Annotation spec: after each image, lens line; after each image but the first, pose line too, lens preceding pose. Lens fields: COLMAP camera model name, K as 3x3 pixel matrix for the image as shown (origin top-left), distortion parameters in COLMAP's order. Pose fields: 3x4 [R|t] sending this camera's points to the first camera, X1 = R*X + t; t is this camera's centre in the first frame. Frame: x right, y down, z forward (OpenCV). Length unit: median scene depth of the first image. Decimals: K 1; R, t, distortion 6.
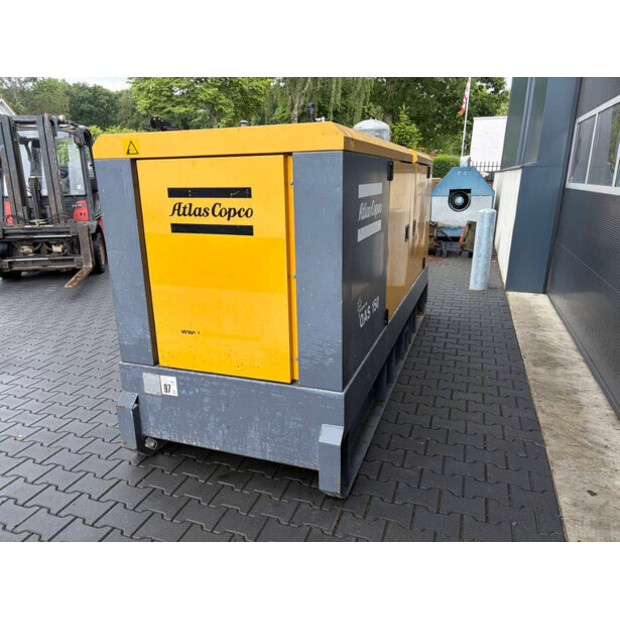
lens RADIAL K [[477.6, 0, 307.7], [0, 477.6, 308.3], [0, 0, 1]] dist [0.034597, -0.041795]
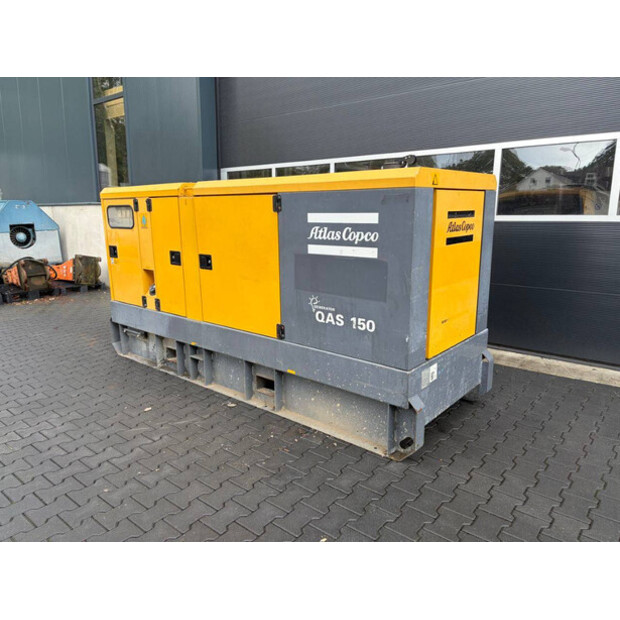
lens RADIAL K [[477.6, 0, 299.3], [0, 477.6, 302.2], [0, 0, 1]] dist [0.034597, -0.041795]
pose [[0.351991, -0.172837, 0.919907, -1.657781], [0.252061, 0.964000, 0.084674, -0.220104], [-0.901425, 0.202068, 0.382885, 0.896215]]
